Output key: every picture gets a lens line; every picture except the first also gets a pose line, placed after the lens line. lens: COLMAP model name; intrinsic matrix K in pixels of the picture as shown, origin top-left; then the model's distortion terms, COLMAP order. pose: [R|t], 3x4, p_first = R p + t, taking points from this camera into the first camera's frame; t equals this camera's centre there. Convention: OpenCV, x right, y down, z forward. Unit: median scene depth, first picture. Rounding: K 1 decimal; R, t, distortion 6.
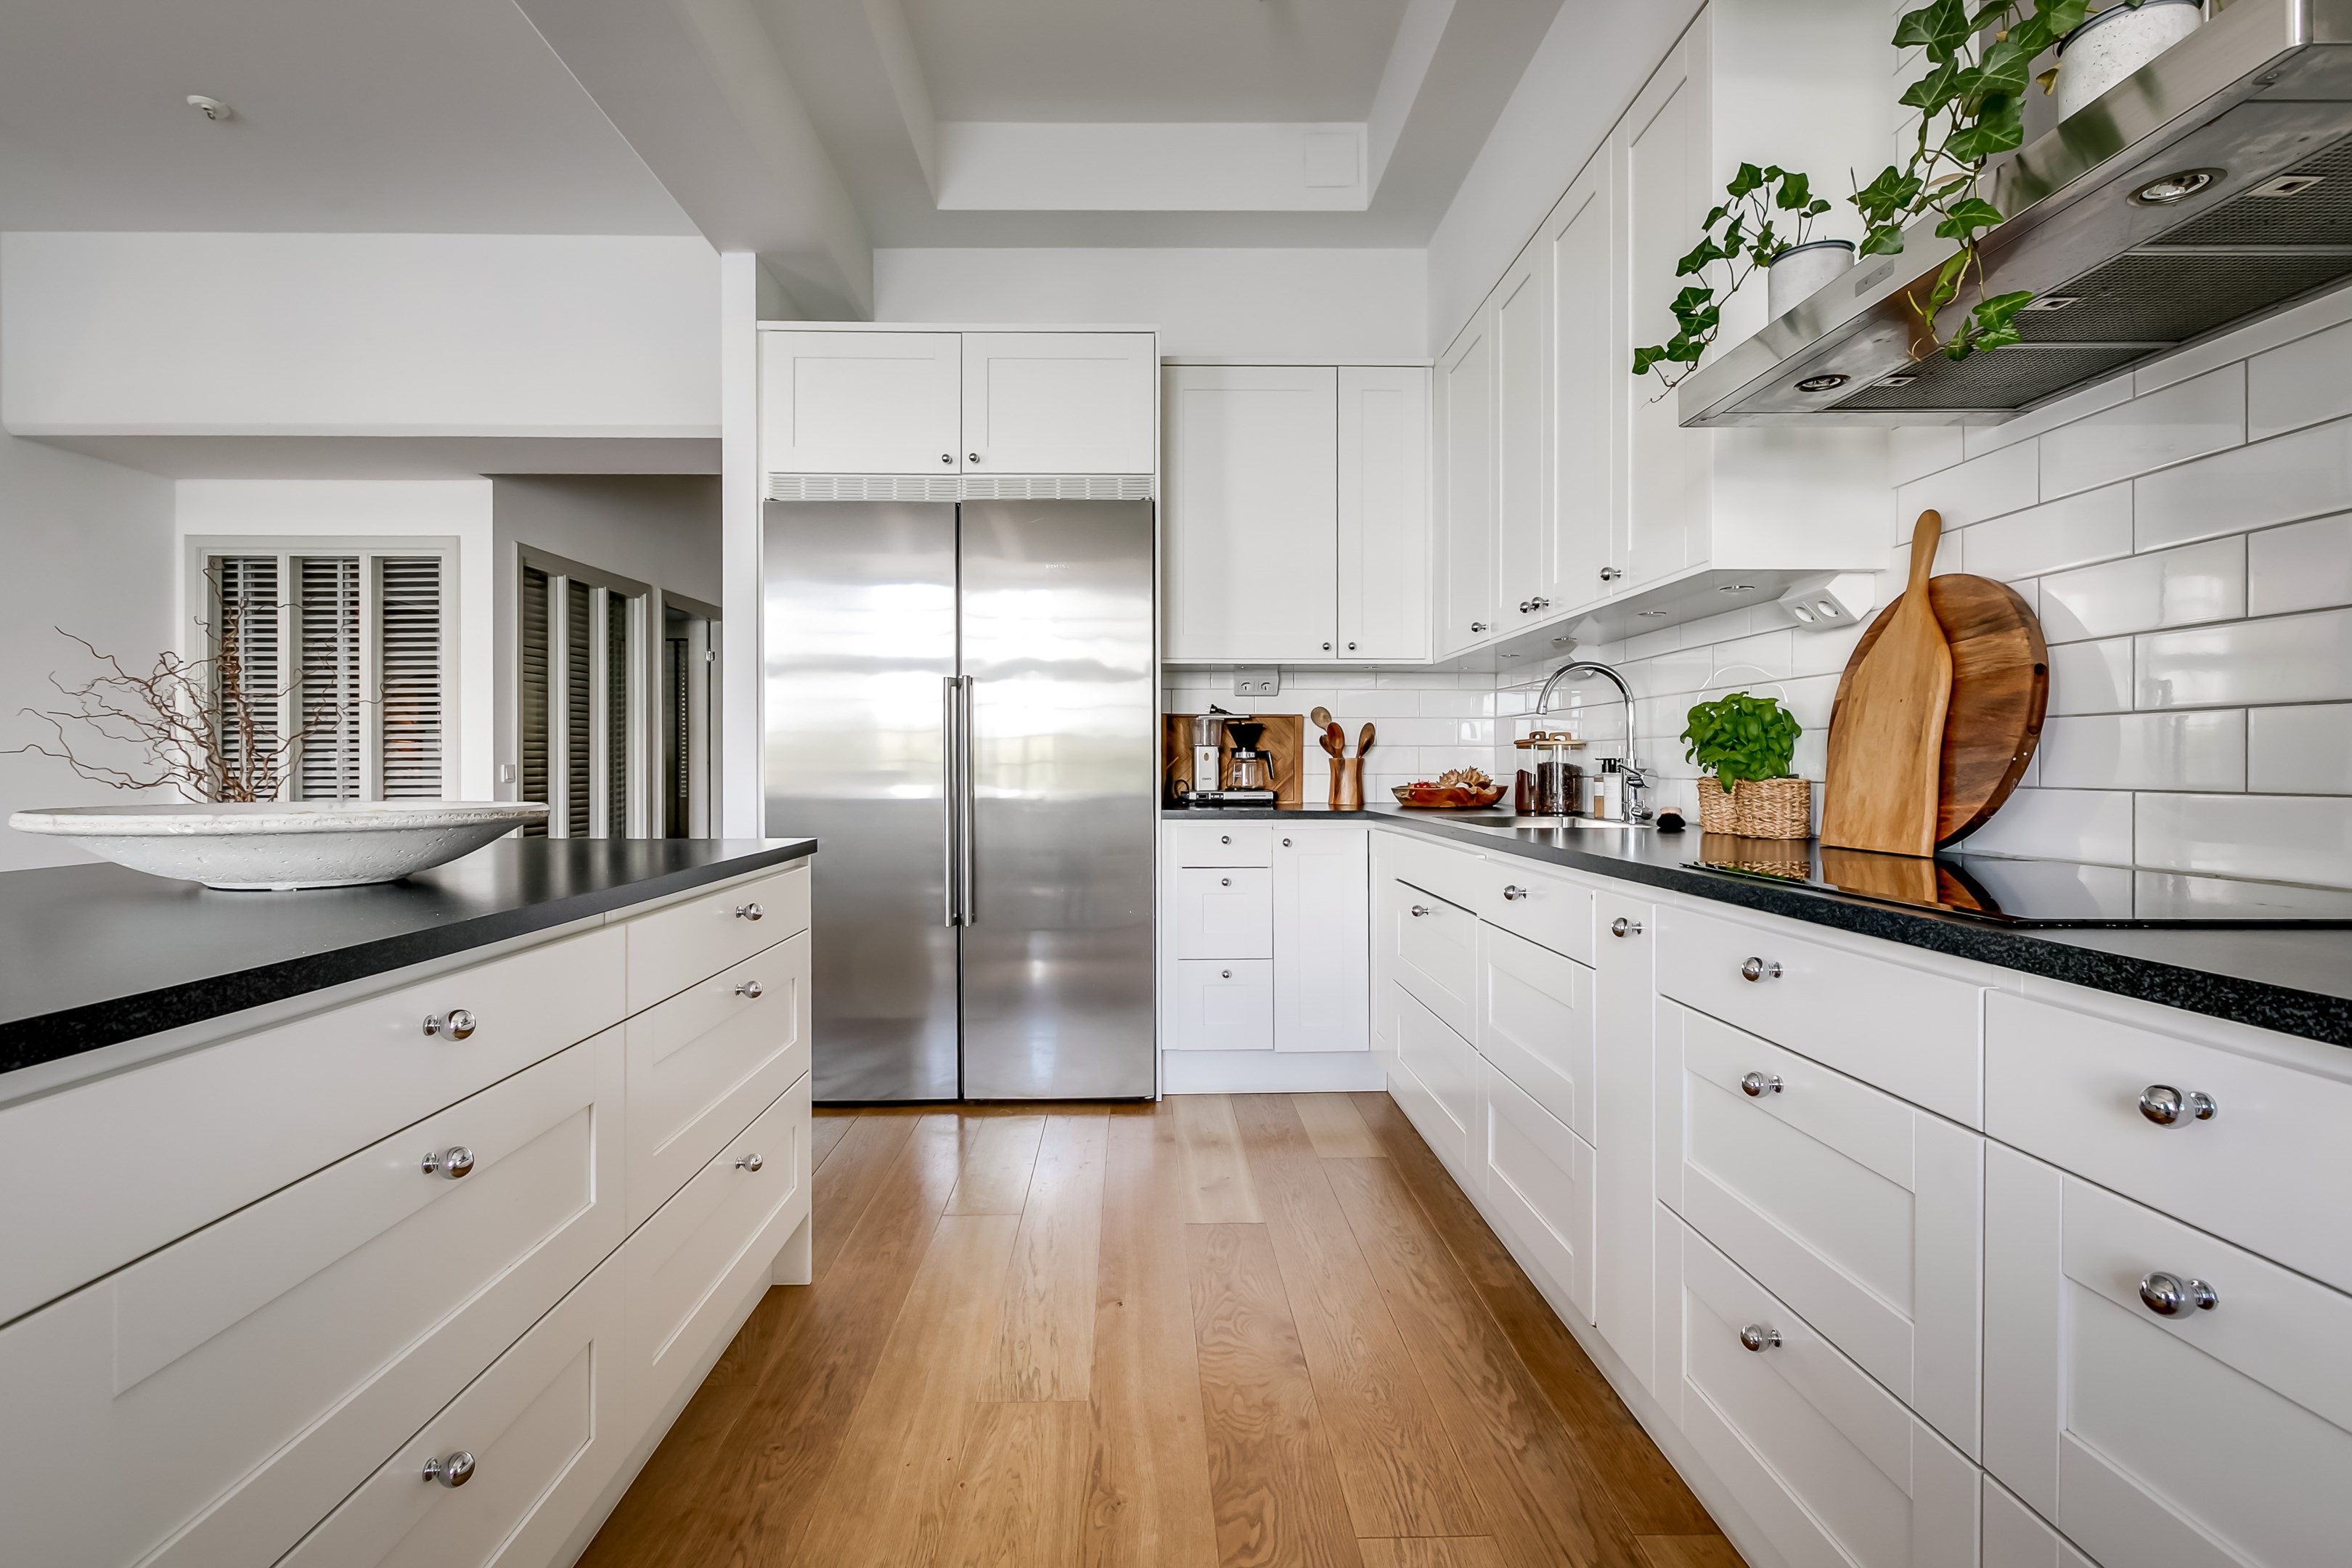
lens RADIAL K [[1088.9, 0, 1148.4], [0, 1088.9, 759.9], [0, 0, 1]] dist [0.003170, -0.003803]
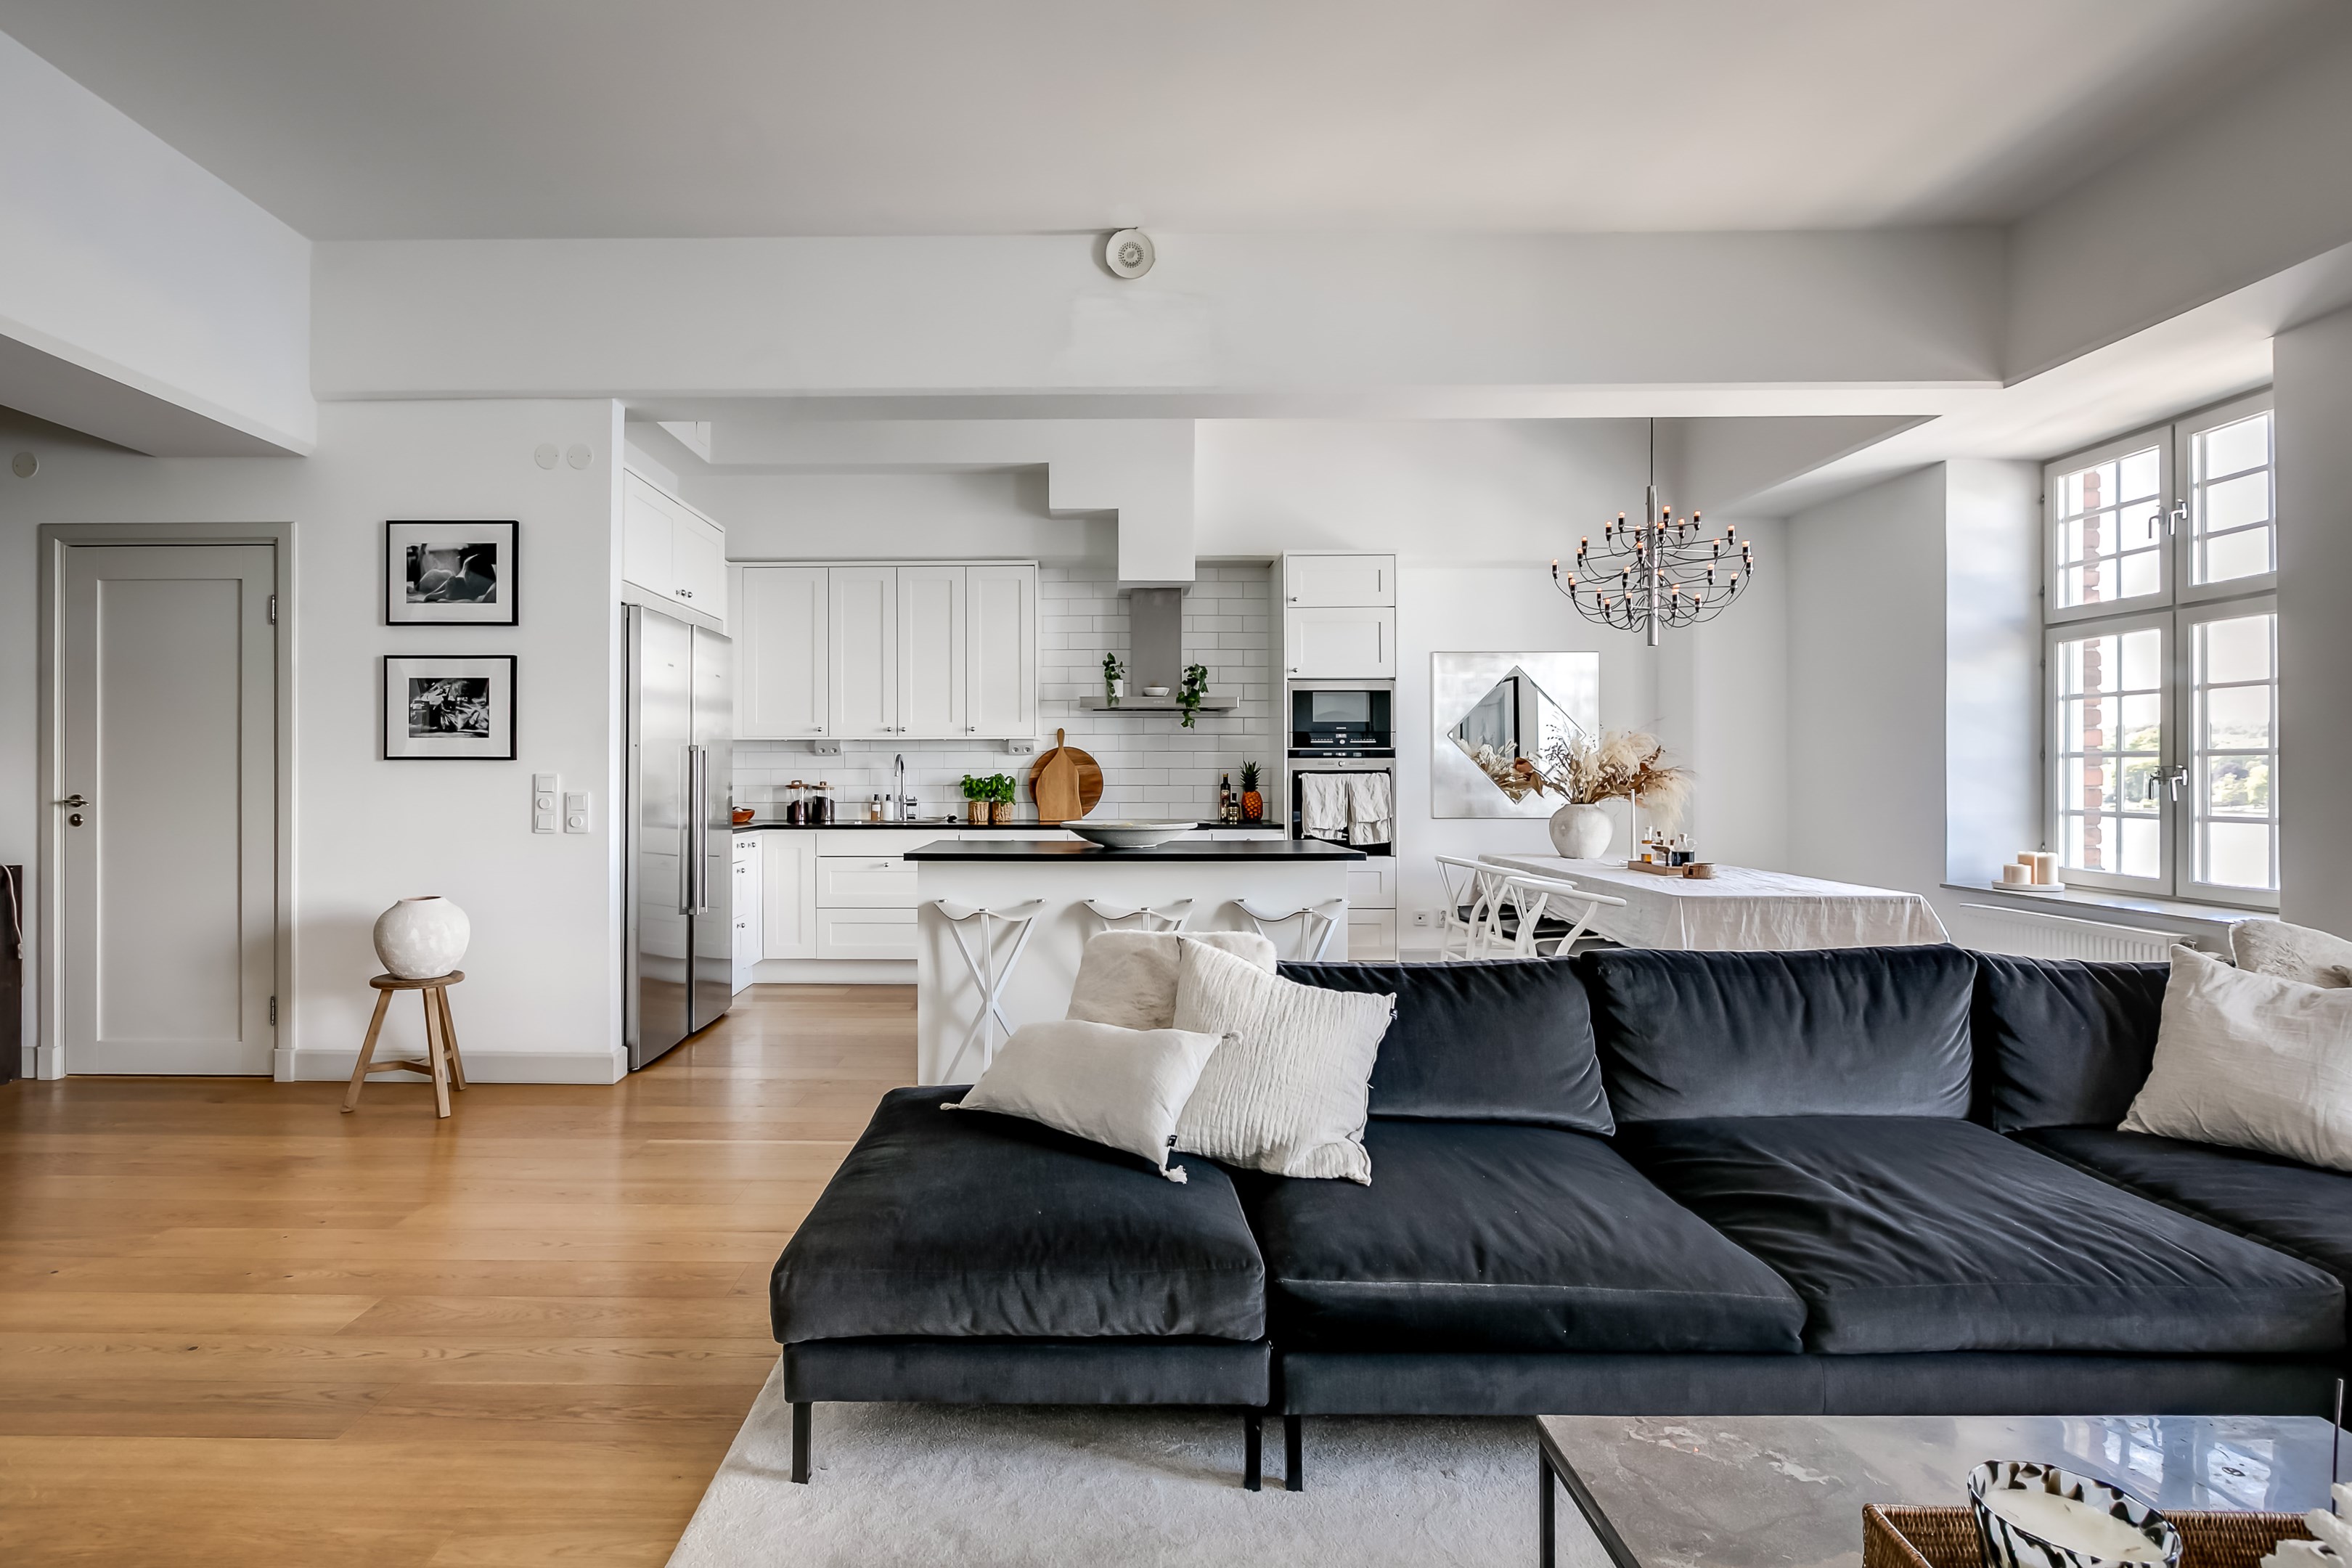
lens RADIAL K [[1161.3, 0, 1081.9], [0, 1161.3, 772.6], [0, 0, 1]] dist [-0.000351, -0.000501]
pose [[0.030403, 0.002275, 0.999535, -1.493726], [-0.001371, 0.999997, -0.002234, -0.032248], [-0.999537, -0.001302, 0.030406, 0.375090]]
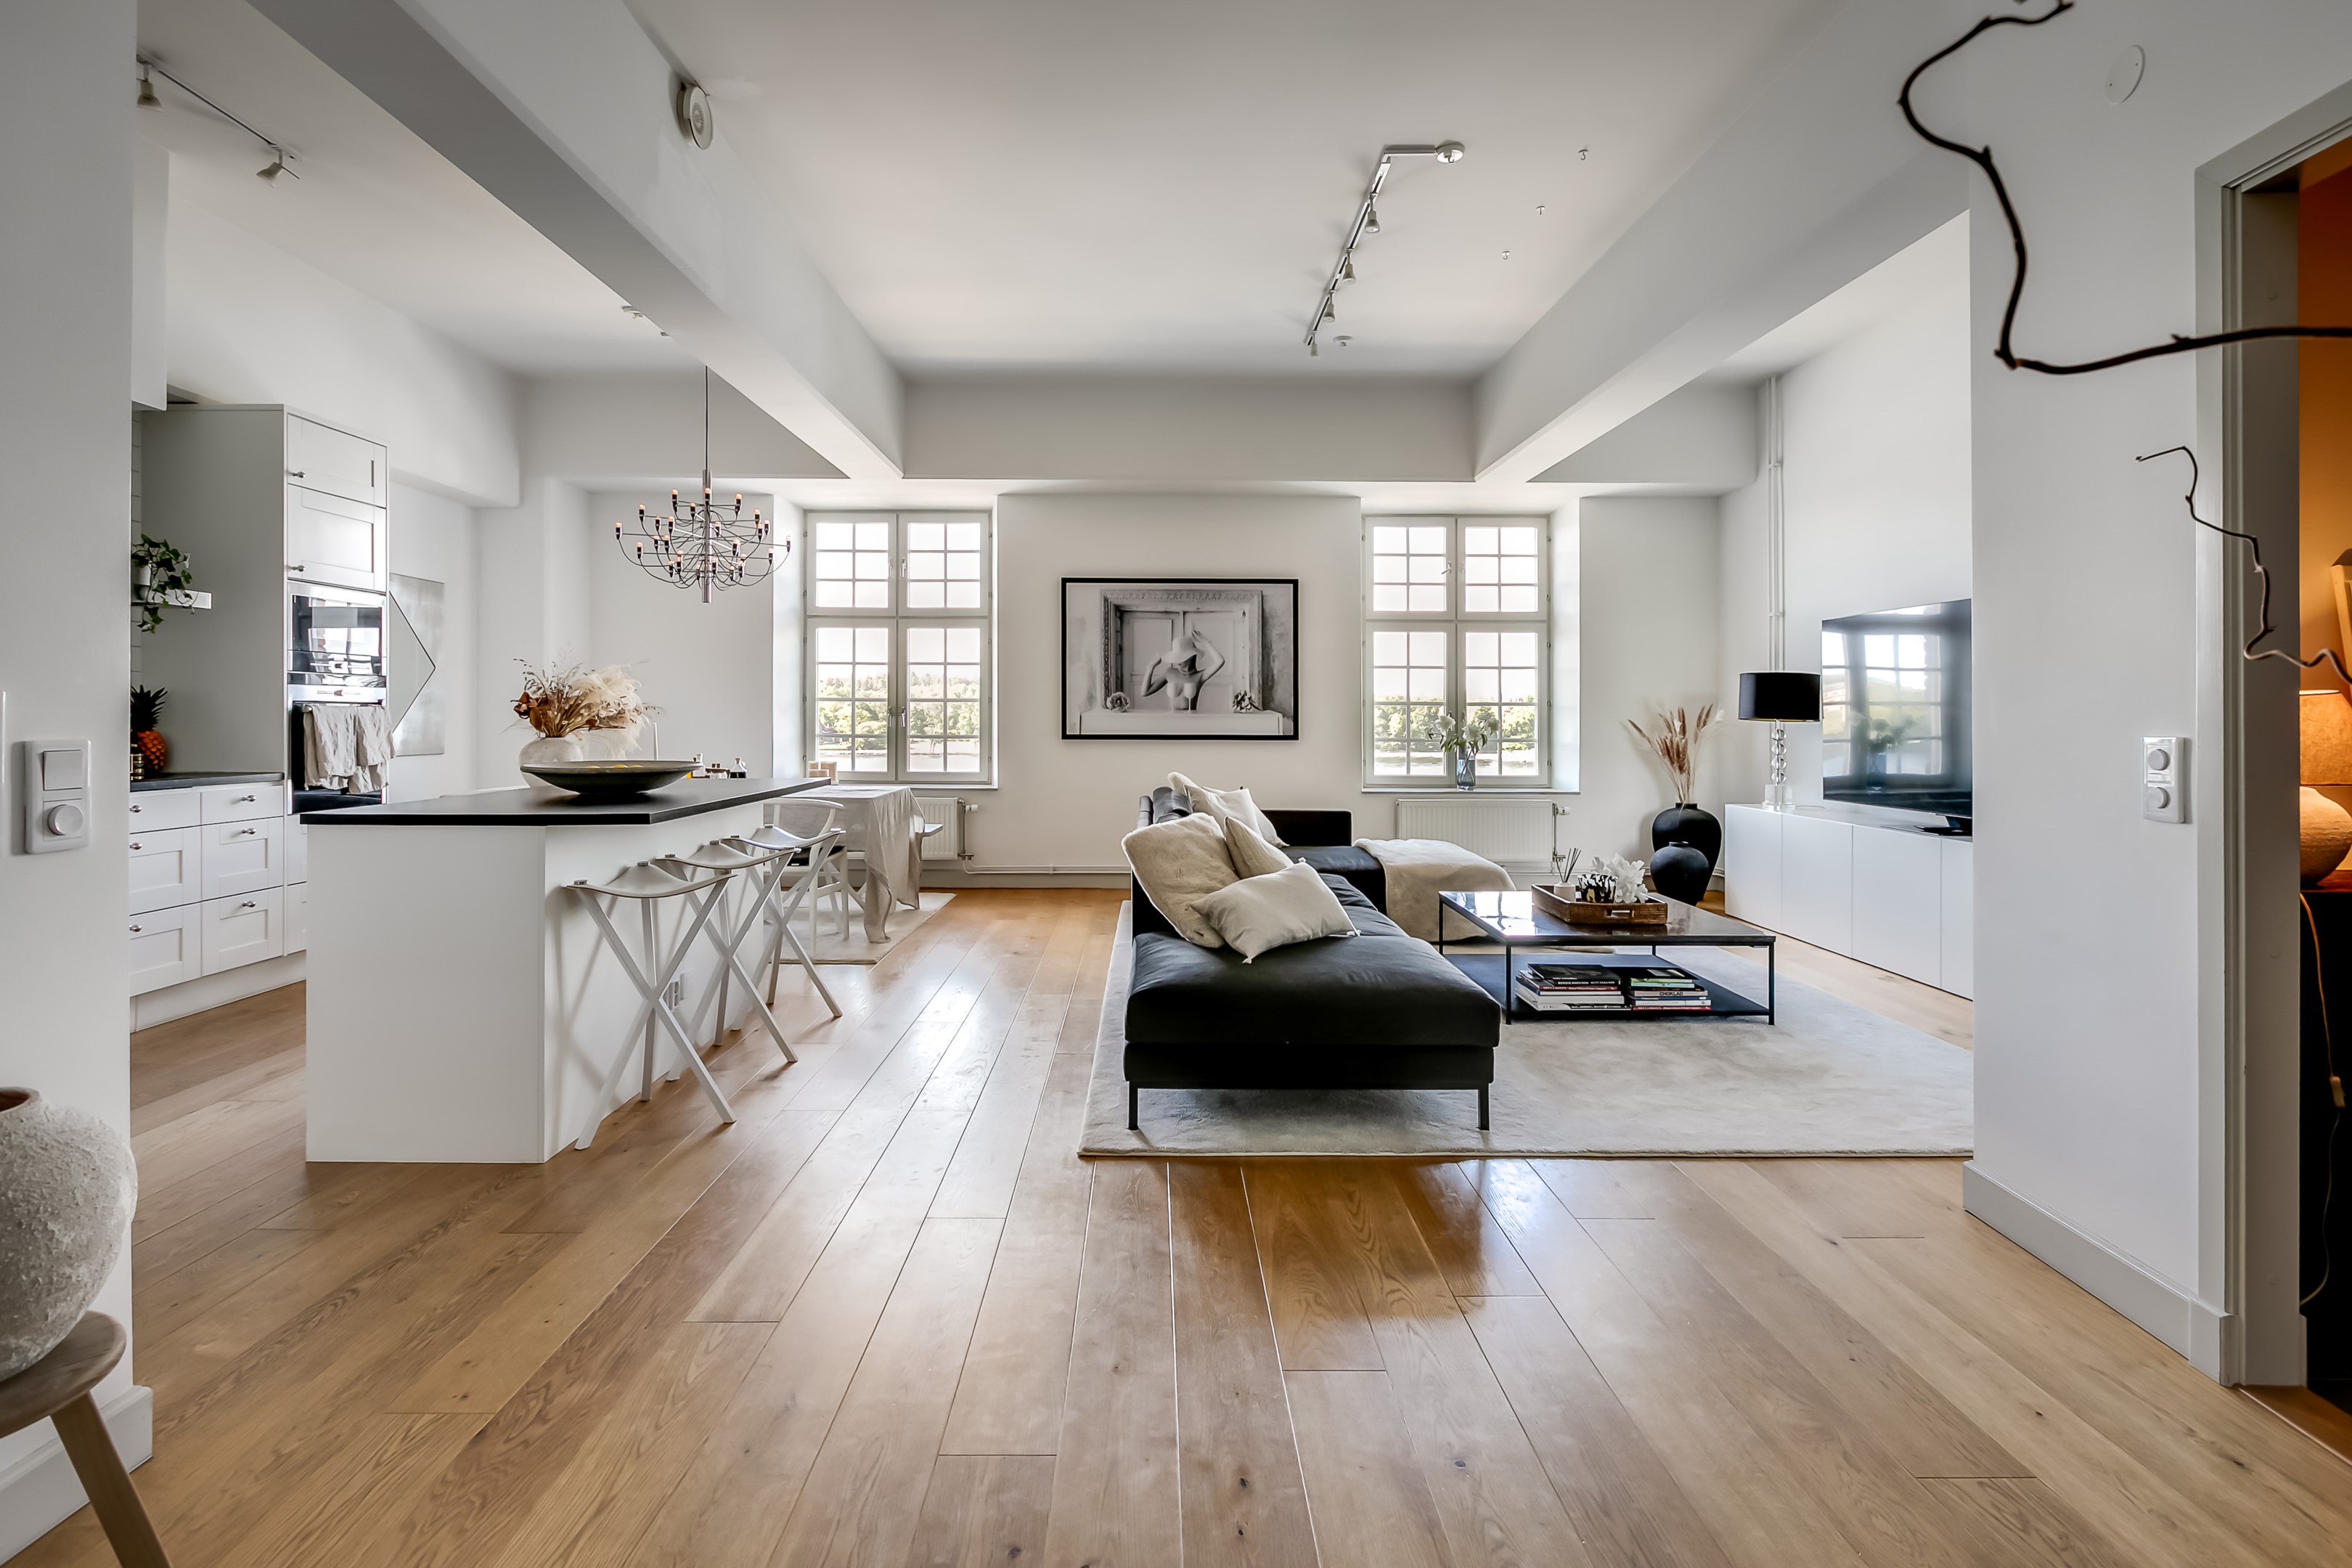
lens RADIAL K [[1125.7, 0, 1151.5], [0, 1125.7, 719.4], [0, 0, 1]] dist [0.000712, -0.001938]
pose [[-0.999907, -0.003473, 0.013190, -0.757909], [-0.003460, 0.999994, 0.000948, -0.024456], [-0.013194, 0.000902, -0.999913, 1.334904]]
